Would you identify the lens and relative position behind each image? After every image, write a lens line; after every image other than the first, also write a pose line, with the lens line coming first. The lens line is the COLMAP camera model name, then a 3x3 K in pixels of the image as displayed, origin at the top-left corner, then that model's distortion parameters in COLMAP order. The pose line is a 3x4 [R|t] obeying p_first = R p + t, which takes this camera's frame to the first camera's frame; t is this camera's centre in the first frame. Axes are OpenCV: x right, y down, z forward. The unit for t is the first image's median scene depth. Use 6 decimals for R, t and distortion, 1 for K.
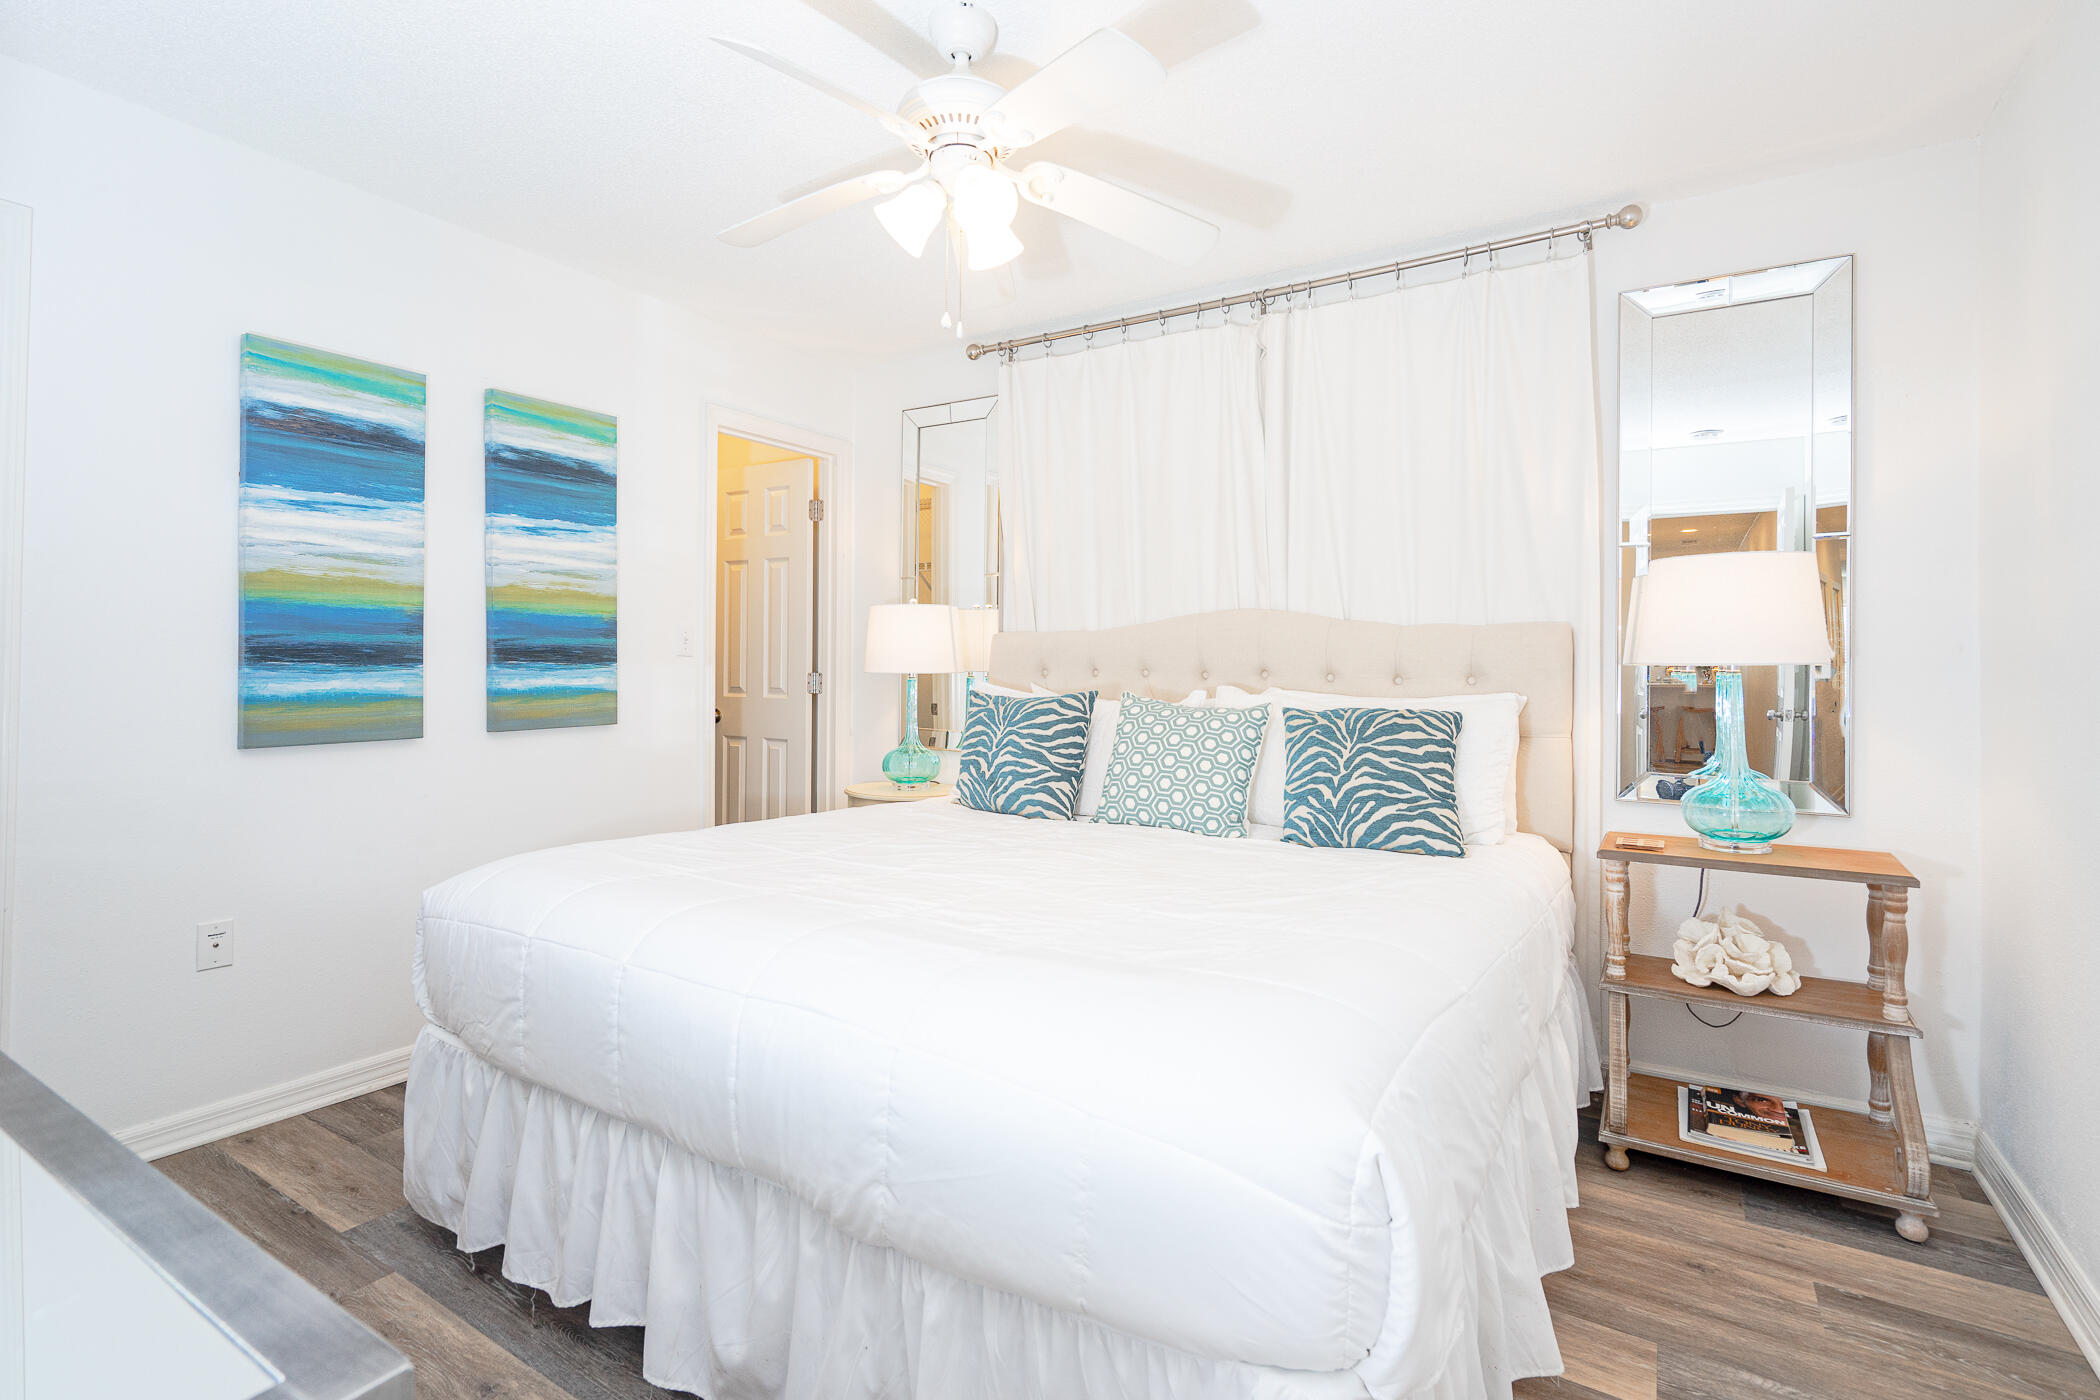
lens RADIAL K [[958.9, 0, 1048.3], [0, 958.9, 670.0], [0, 0, 1]] dist [-0.007293, 0.004985]
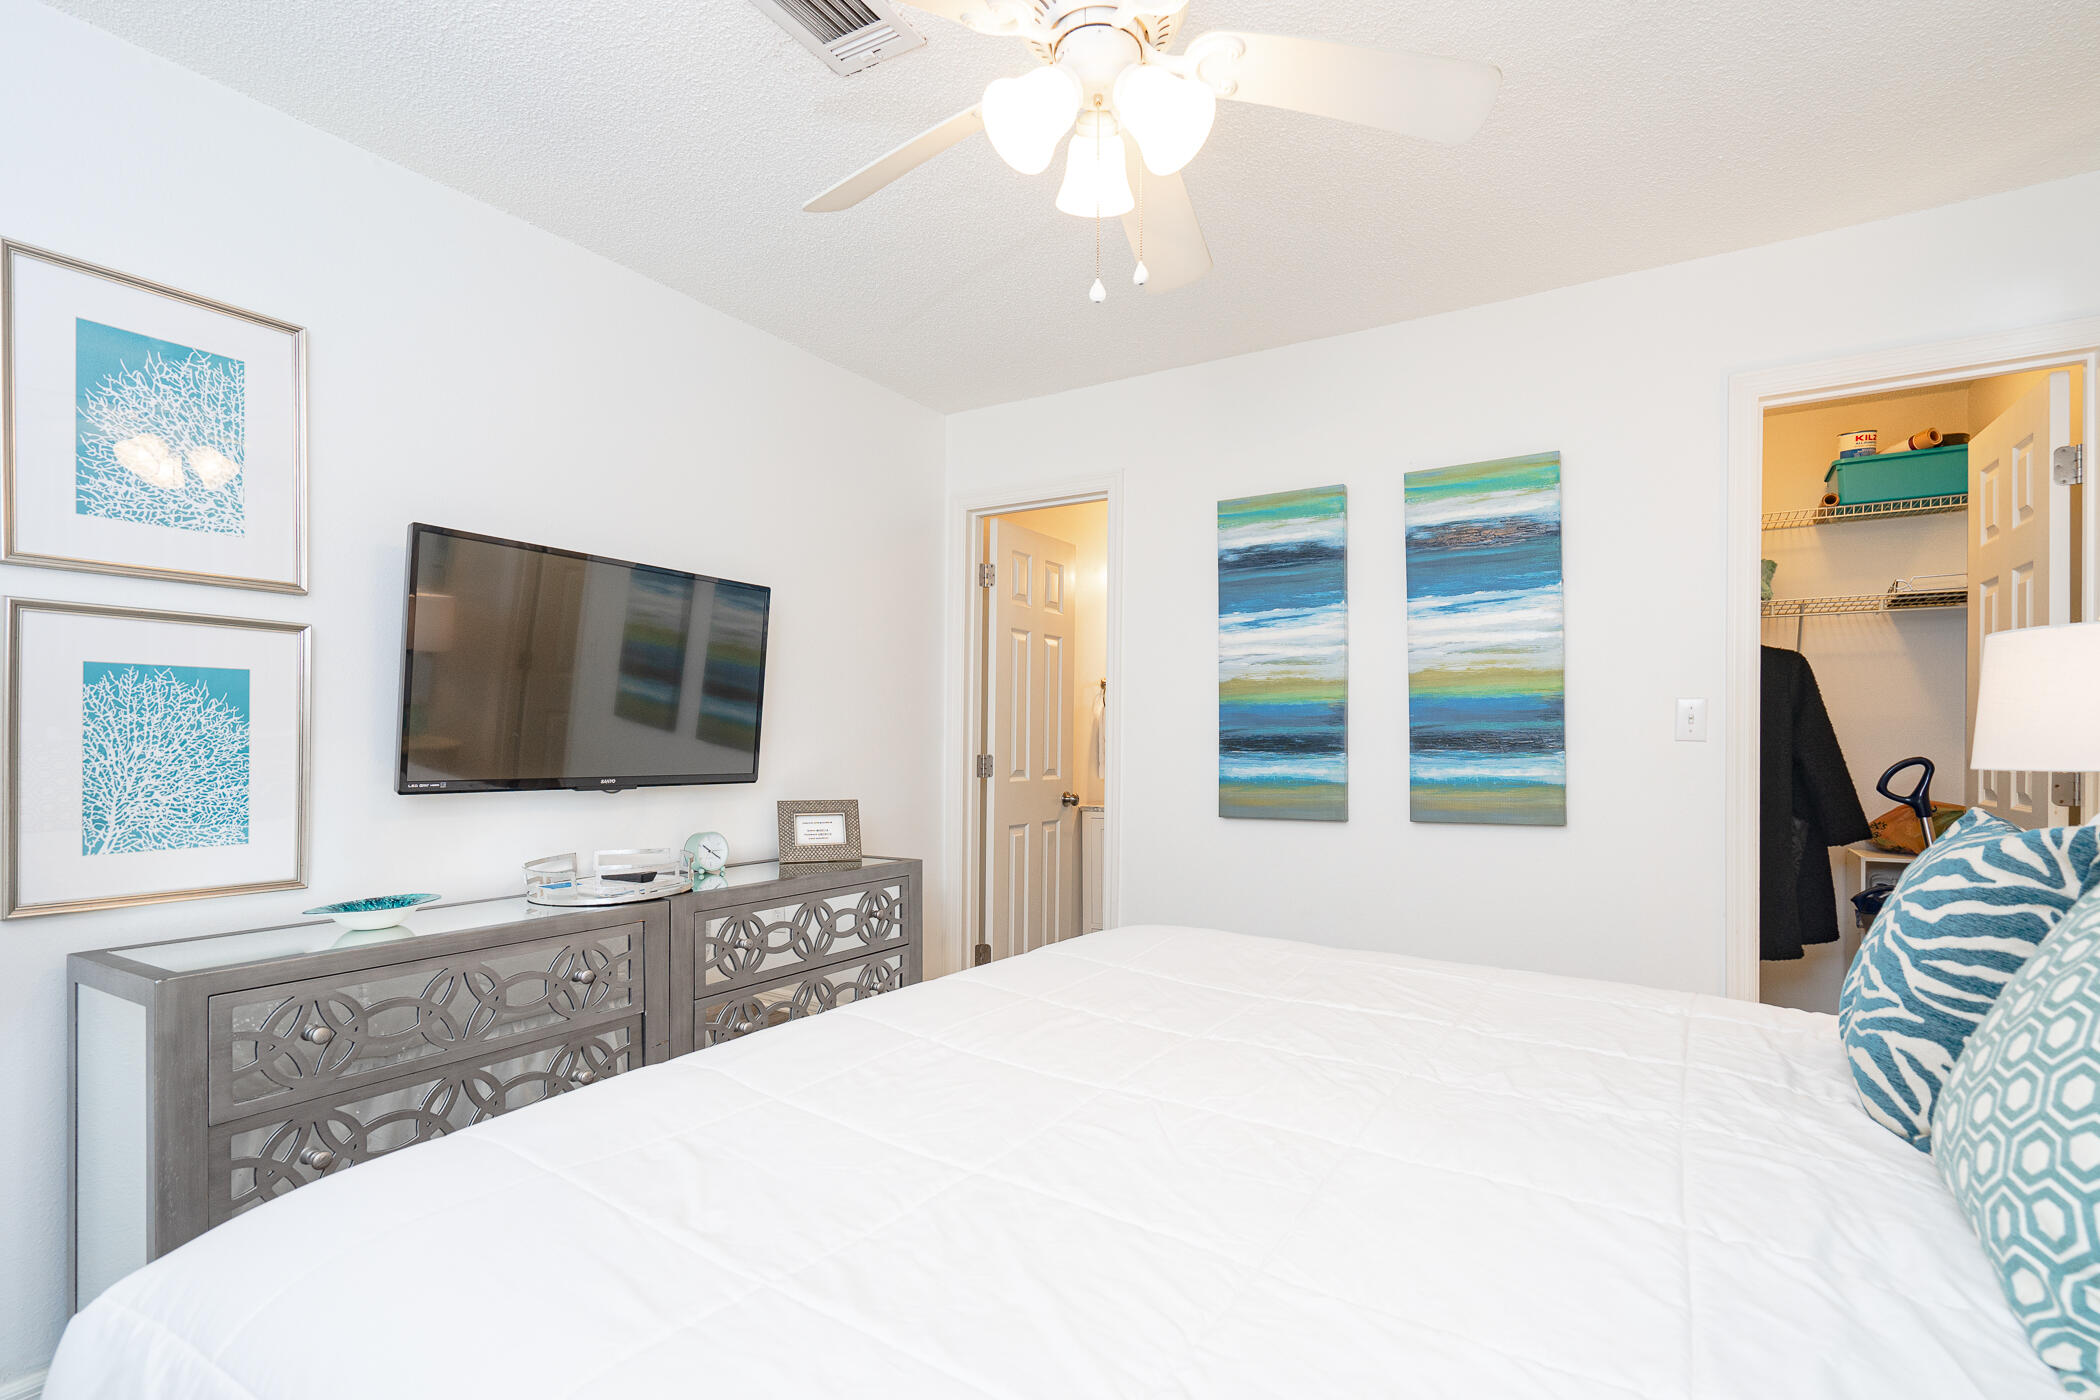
lens RADIAL K [[958.9, 0, 1025.7], [0, 958.9, 747.7], [0, 0, 1]] dist [-0.007293, 0.004985]
pose [[0.041591, -0.005067, -0.999122, 0.403341], [-0.002599, 0.999983, -0.005179, -0.005113], [0.999131, 0.002813, 0.041577, 0.590688]]
